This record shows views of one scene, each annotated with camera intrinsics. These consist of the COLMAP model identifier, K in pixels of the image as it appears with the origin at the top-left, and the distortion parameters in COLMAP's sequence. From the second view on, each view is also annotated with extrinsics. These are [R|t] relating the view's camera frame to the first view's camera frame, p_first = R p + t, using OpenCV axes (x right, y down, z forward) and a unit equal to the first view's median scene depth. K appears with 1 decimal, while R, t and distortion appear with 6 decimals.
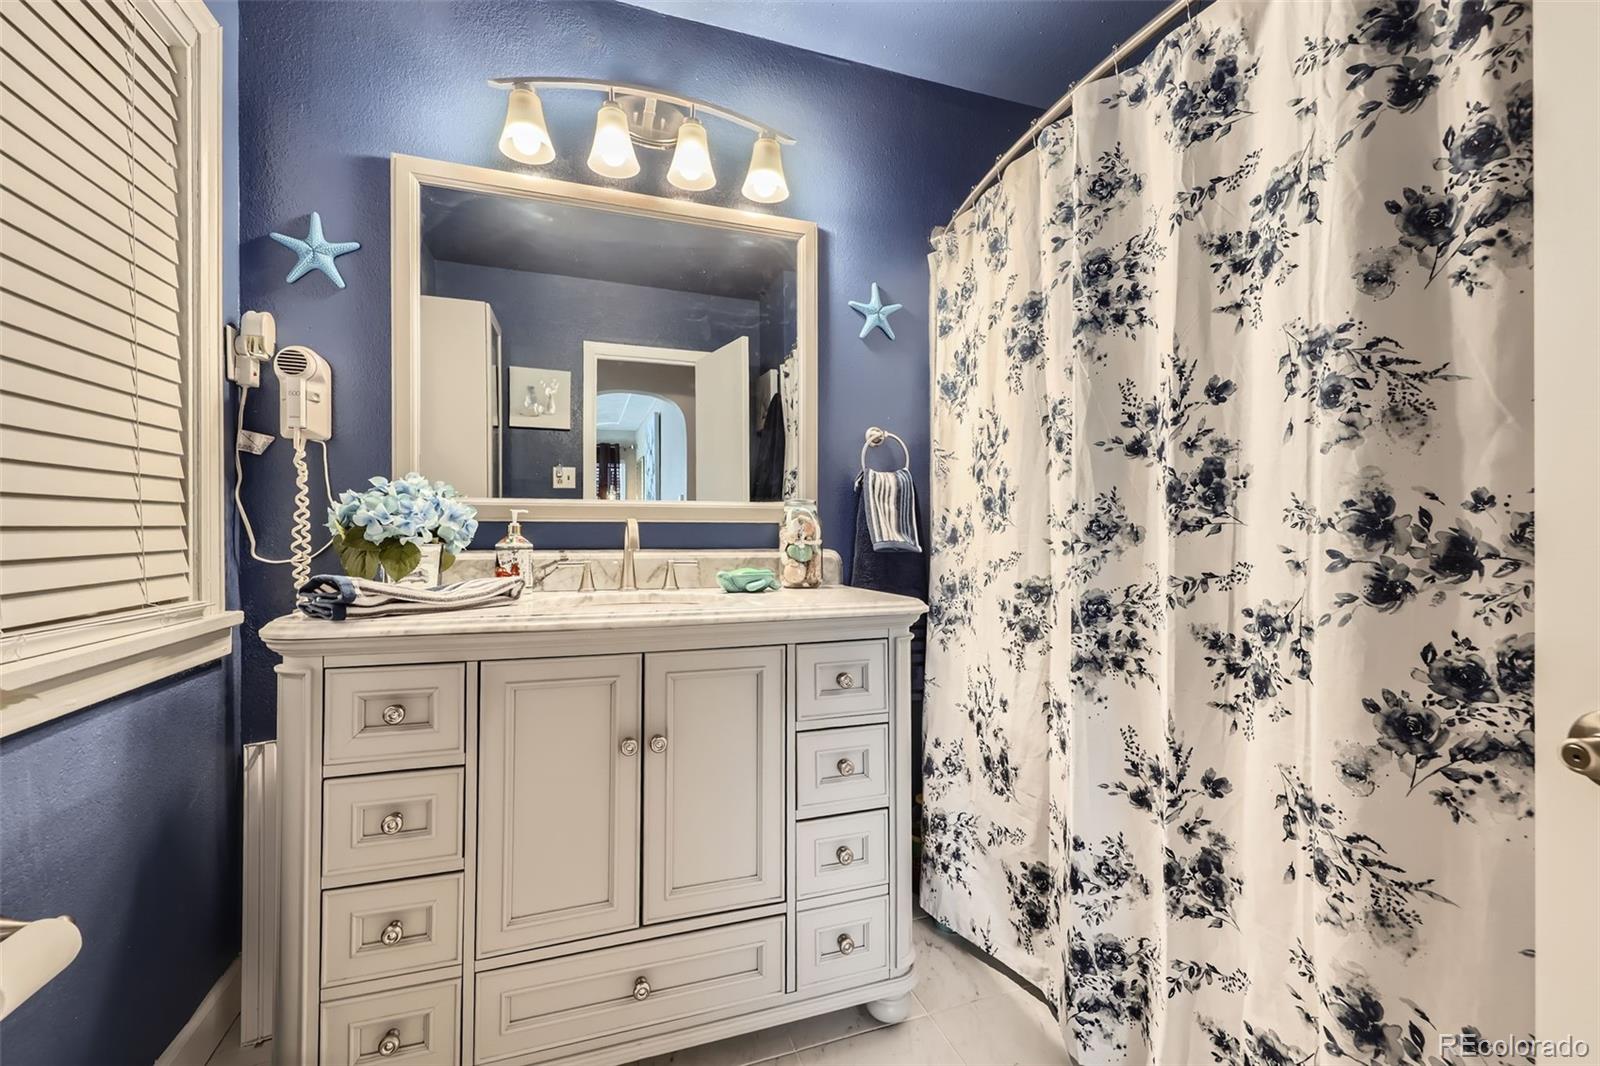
lens RADIAL K [[638.3, 0, 792.0], [0, 638.3, 529.2], [0, 0, 1]] dist [0.007397, 0.000060]
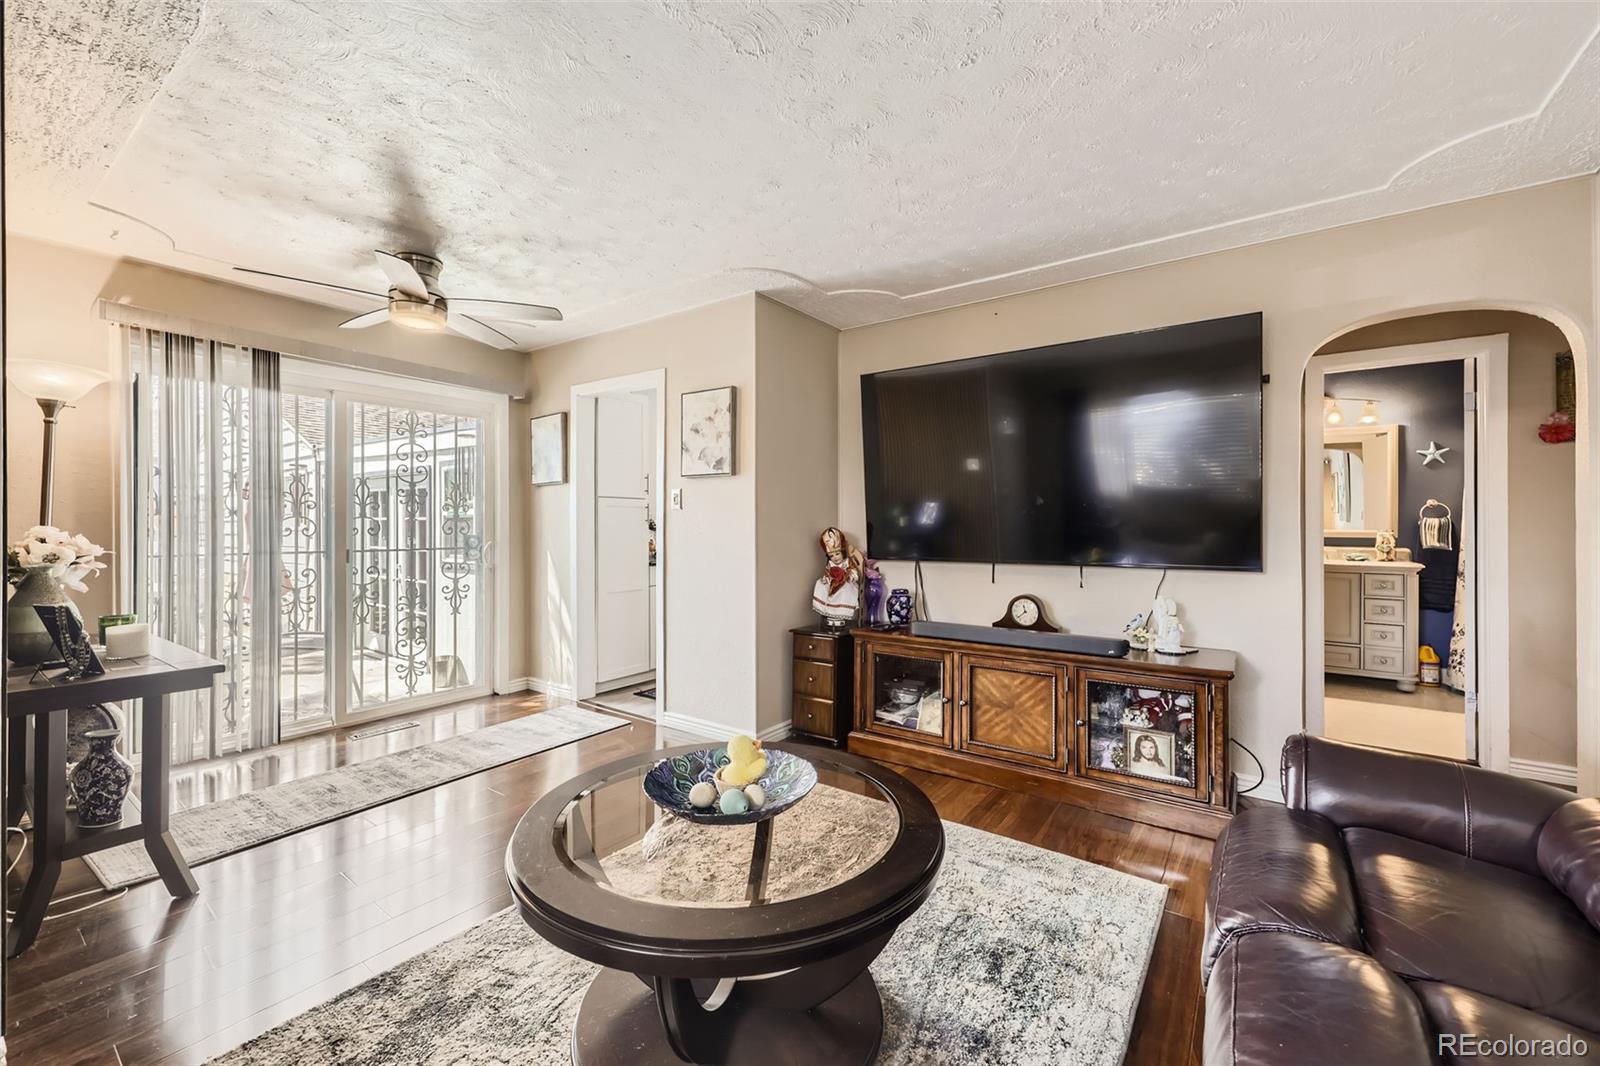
lens RADIAL K [[638.3, 0, 797.3], [0, 638.3, 523.7], [0, 0, 1]] dist [0.007397, 0.000060]
pose [[0.583922, 0.002439, -0.811806, 0.762456], [-0.002272, 0.999996, 0.001370, -0.067663], [0.811807, 0.001045, 0.583925, -2.619323]]
